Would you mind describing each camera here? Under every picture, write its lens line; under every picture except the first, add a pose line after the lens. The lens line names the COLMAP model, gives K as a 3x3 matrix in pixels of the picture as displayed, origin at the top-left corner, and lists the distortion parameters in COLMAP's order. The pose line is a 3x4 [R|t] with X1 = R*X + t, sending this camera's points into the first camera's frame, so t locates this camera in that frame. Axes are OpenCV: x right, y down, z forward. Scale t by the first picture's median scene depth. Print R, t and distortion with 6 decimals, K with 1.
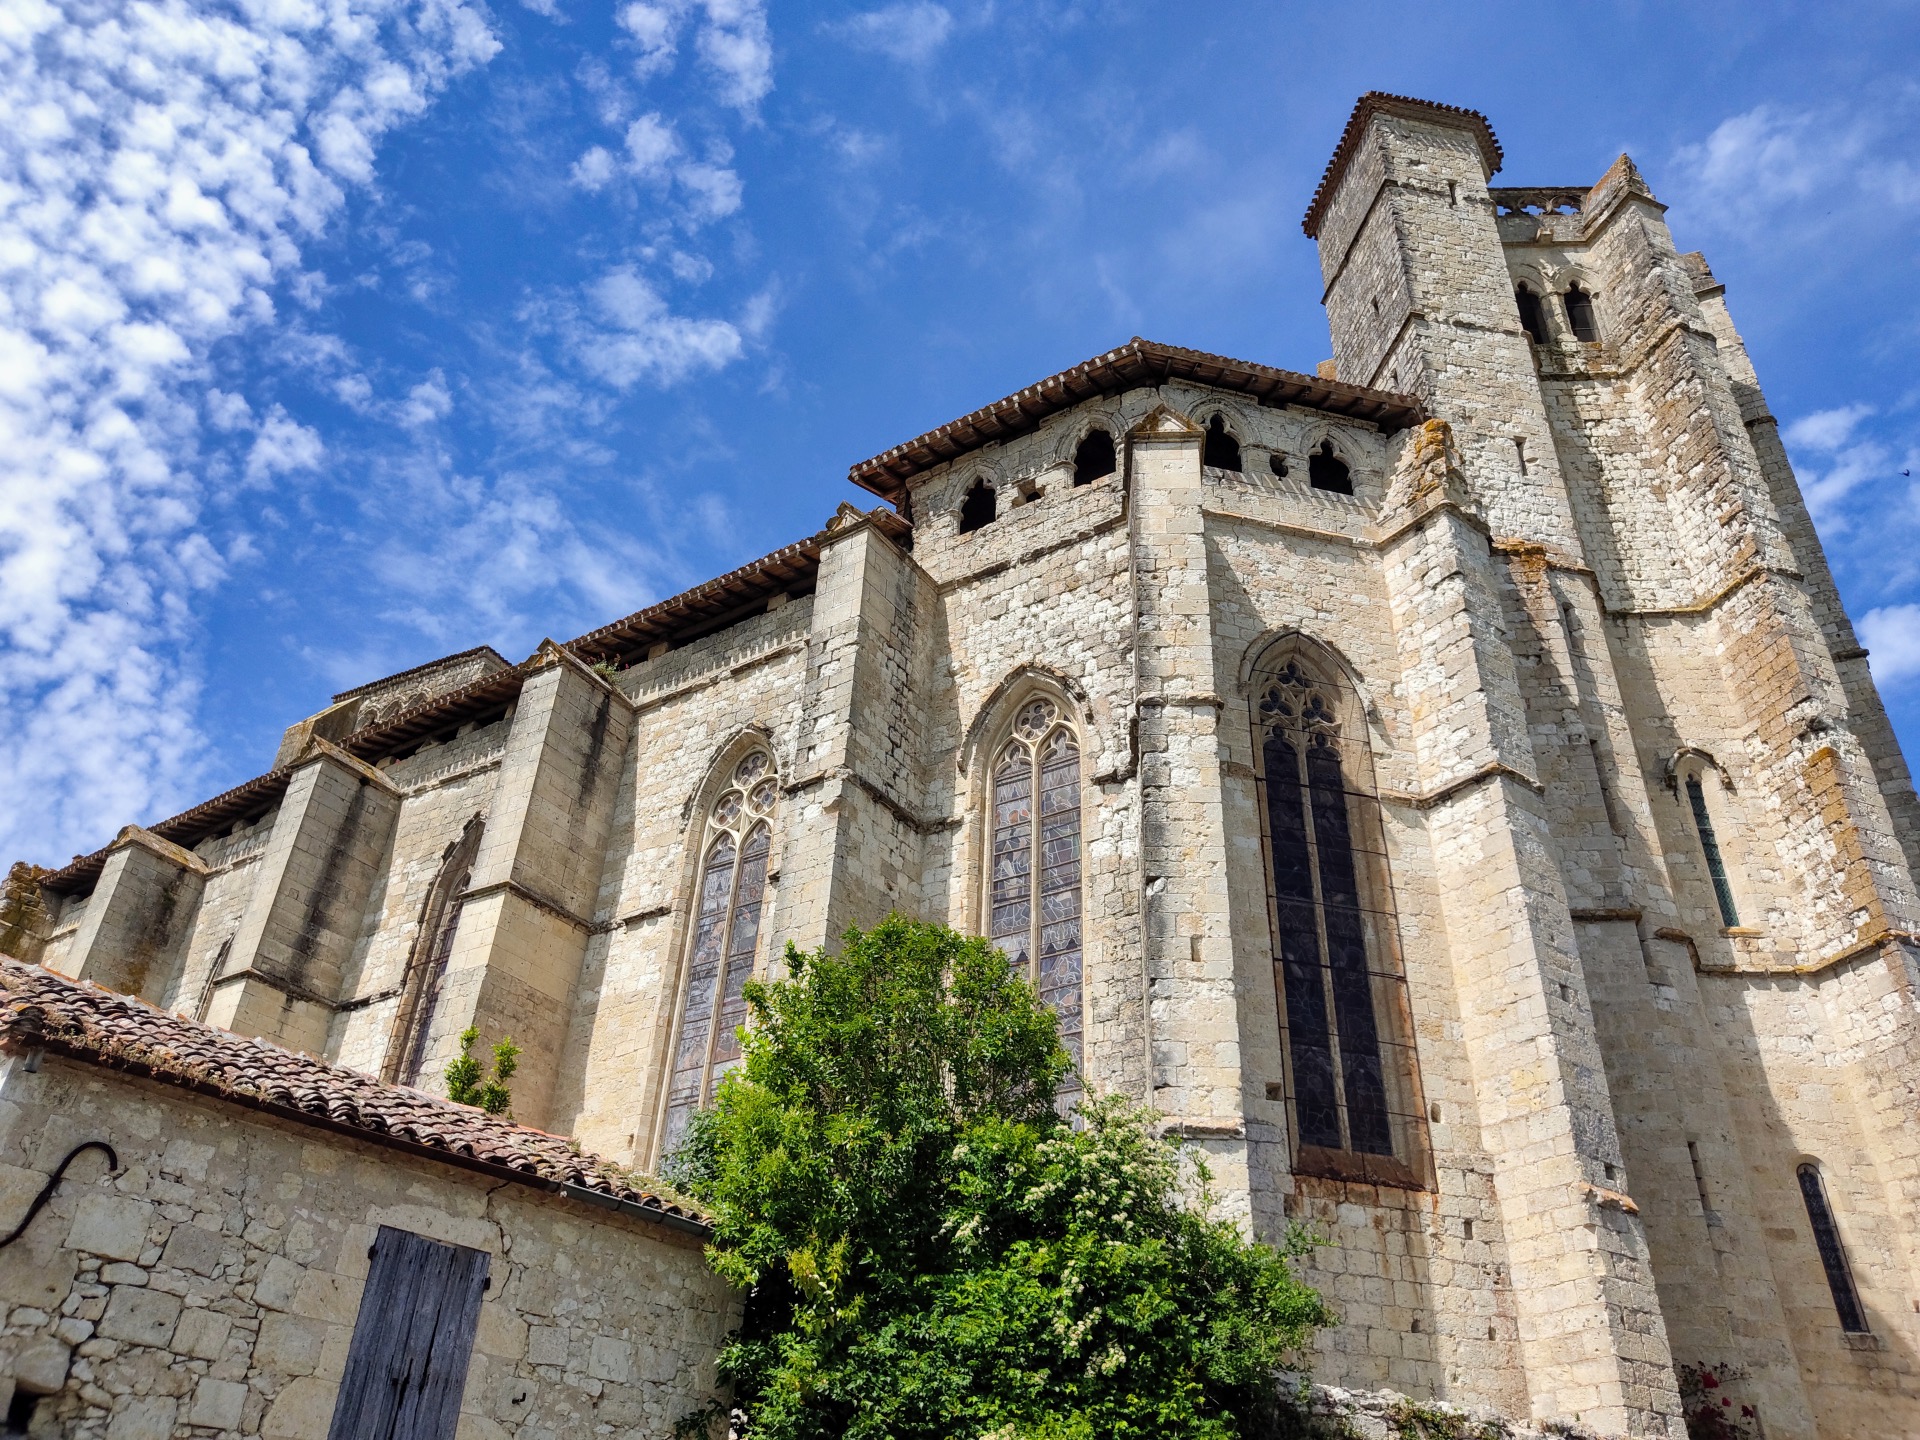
lens RADIAL K [[1463.0, 0, 964.4], [0, 1463.0, 719.1], [0, 0, 1]] dist [0.002317, -0.003779]
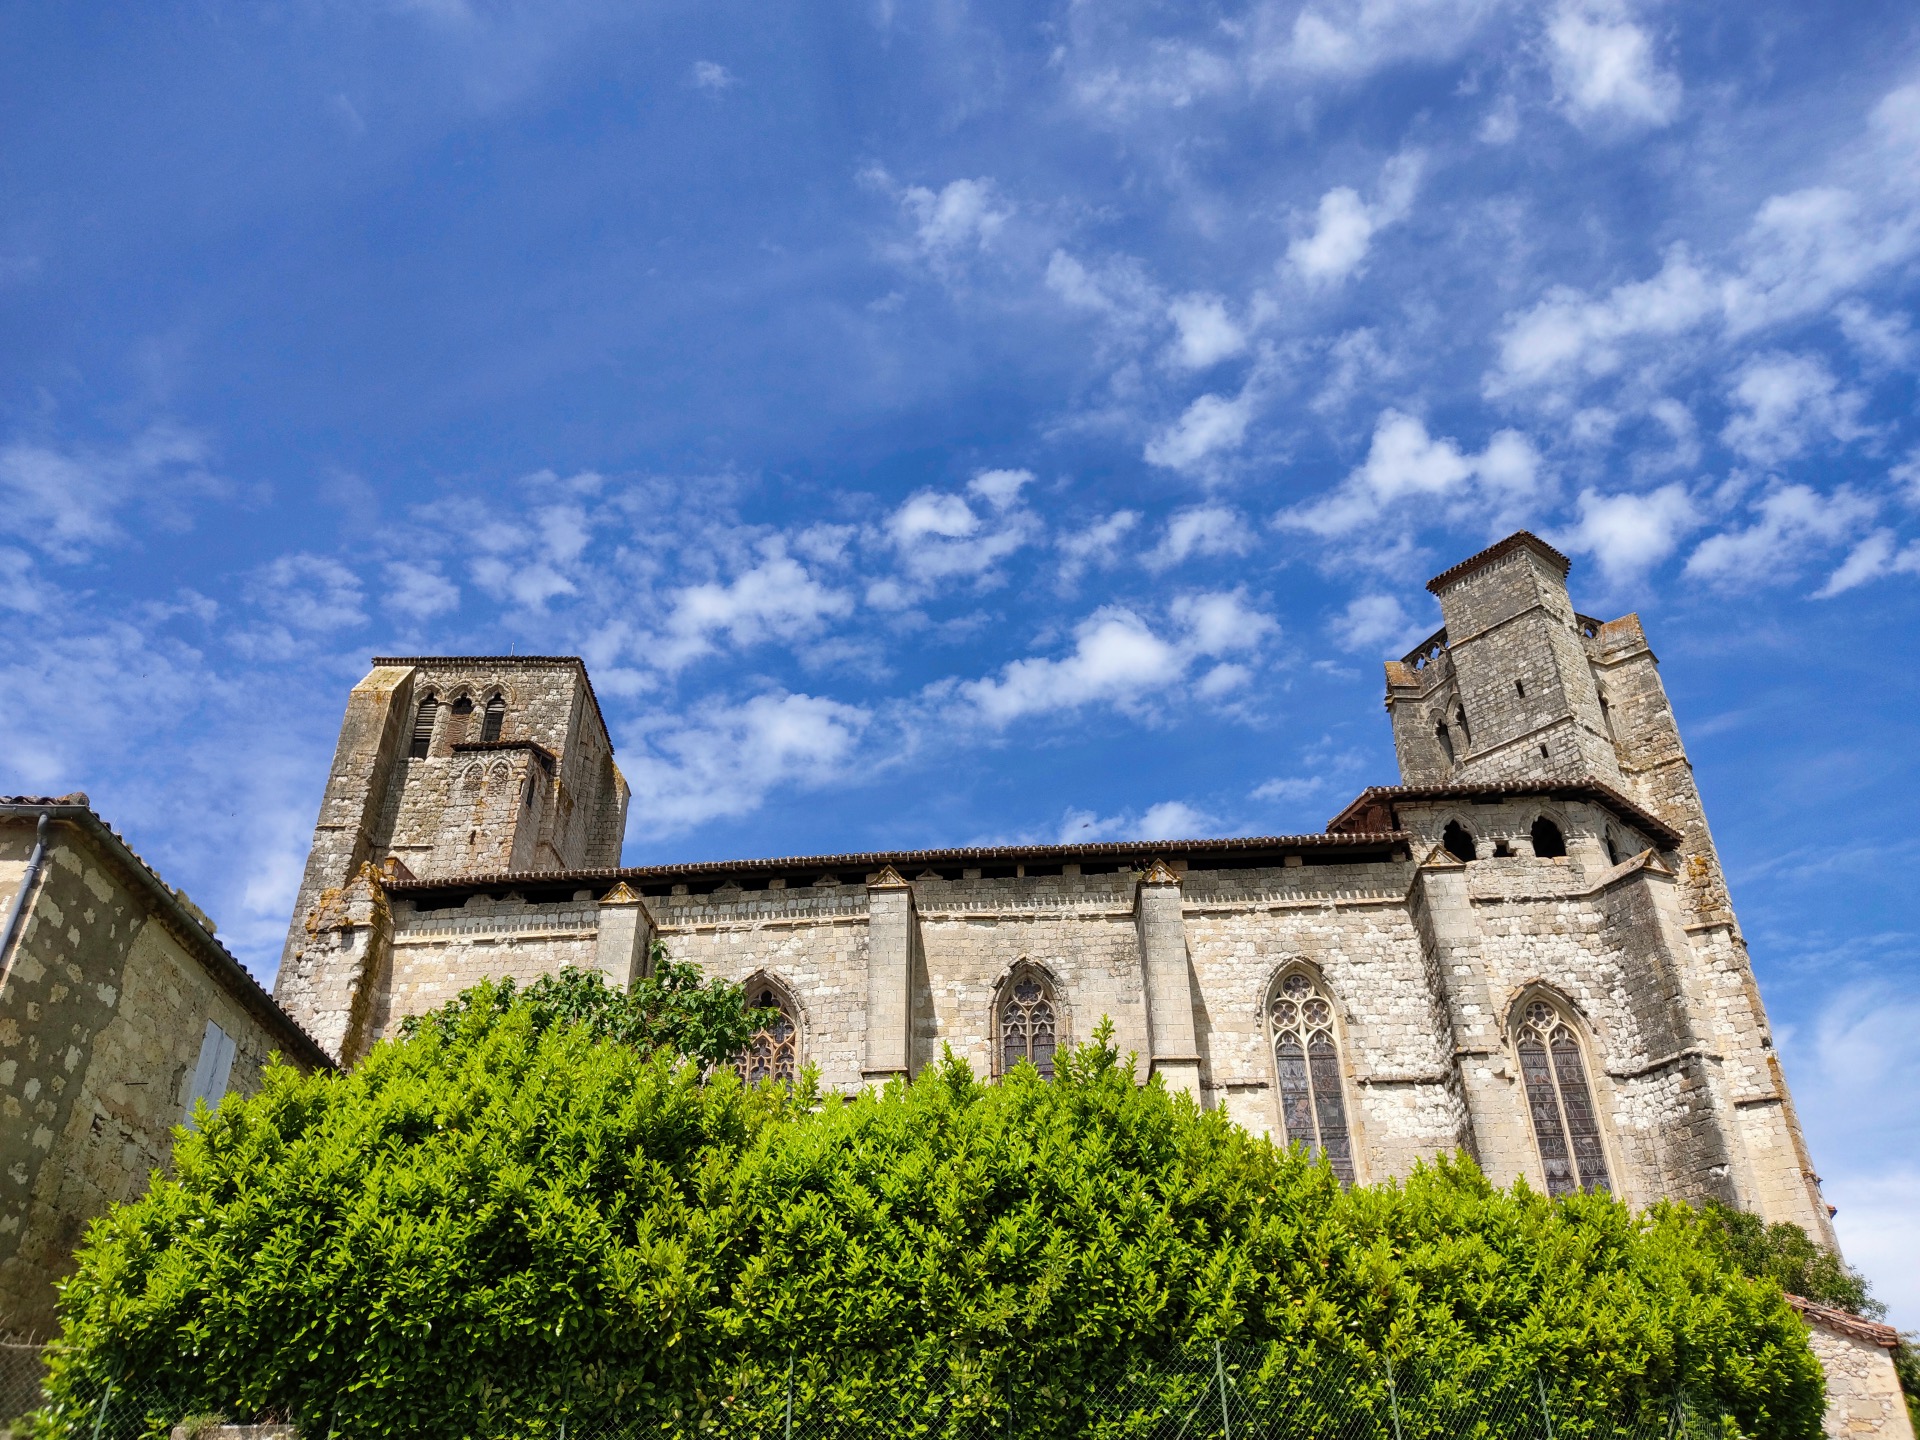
lens RADIAL K [[1463.0, 0, 957.6], [0, 1463.0, 721.0], [0, 0, 1]] dist [0.002317, -0.003779]
pose [[0.885189, 0.222762, 0.408434, -1.191541], [-0.237188, 0.971337, -0.015720, -0.130592], [-0.400229, -0.082960, 0.912653, -0.185746]]
